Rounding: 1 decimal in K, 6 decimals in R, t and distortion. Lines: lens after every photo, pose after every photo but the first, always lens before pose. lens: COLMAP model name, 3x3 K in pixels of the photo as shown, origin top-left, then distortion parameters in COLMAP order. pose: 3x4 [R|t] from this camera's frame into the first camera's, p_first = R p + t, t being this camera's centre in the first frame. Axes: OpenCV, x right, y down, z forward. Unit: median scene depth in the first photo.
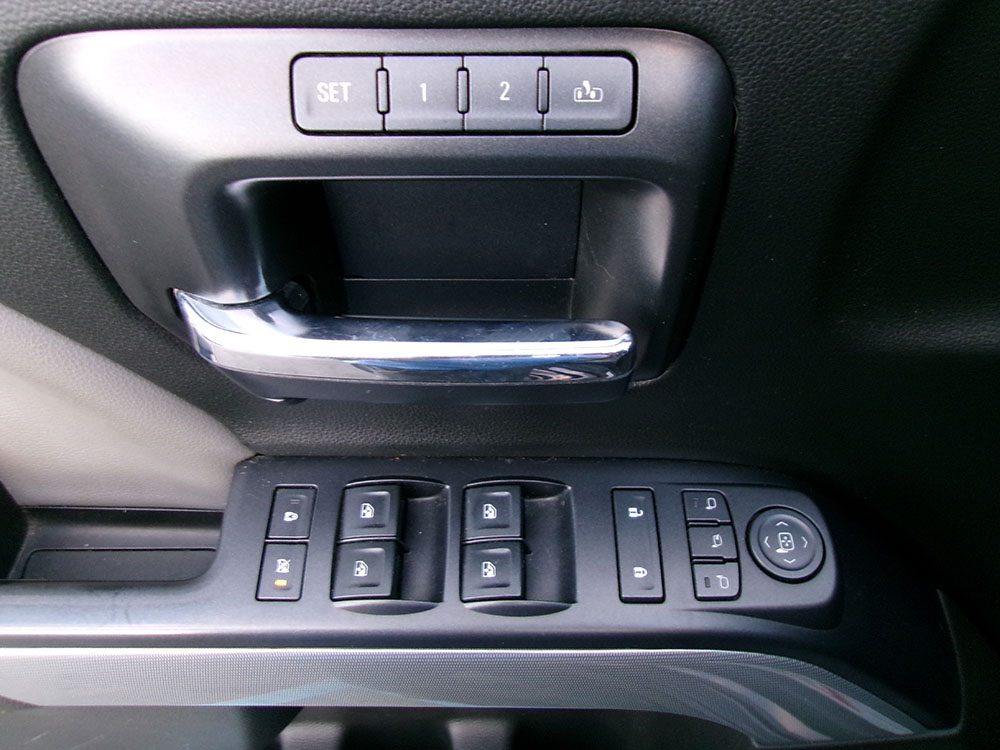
lens RADIAL K [[770.0, 0, 500.0], [0, 770.0, 375.0], [0, 0, 1]] dist [-0.030267, 0.052822]
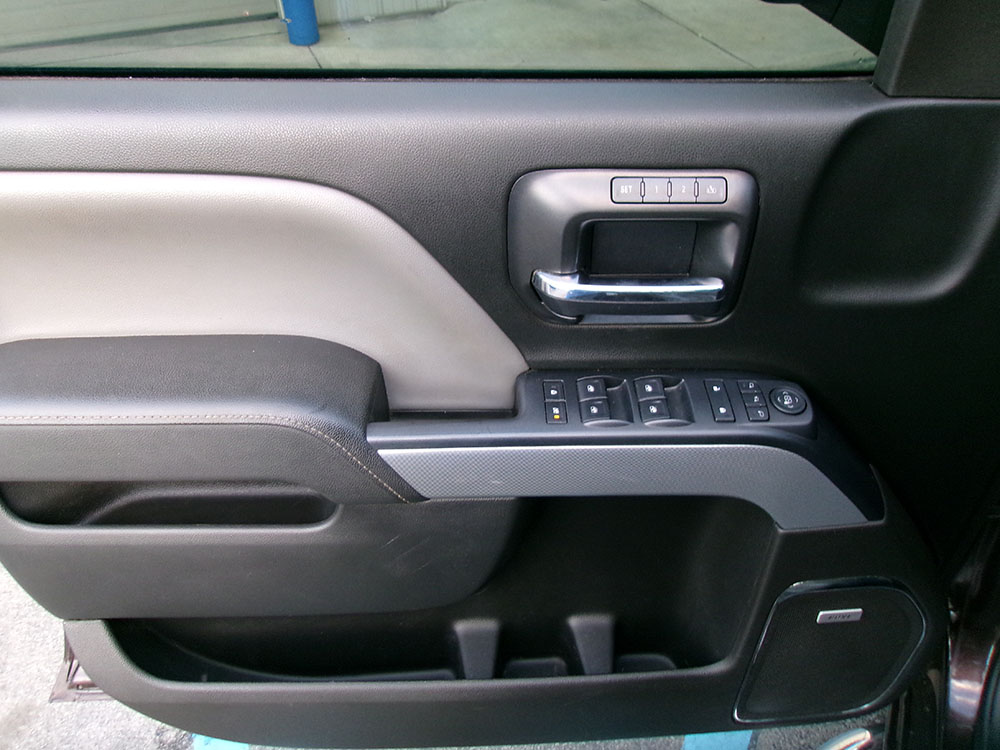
lens RADIAL K [[770.0, 0, 500.0], [0, 770.0, 375.0], [0, 0, 1]] dist [-0.030267, 0.052822]
pose [[0.999037, -0.009946, 0.042723, -0.530603], [0.018193, 0.980186, -0.197244, 0.572893], [-0.039915, 0.197831, 0.979423, -1.096301]]
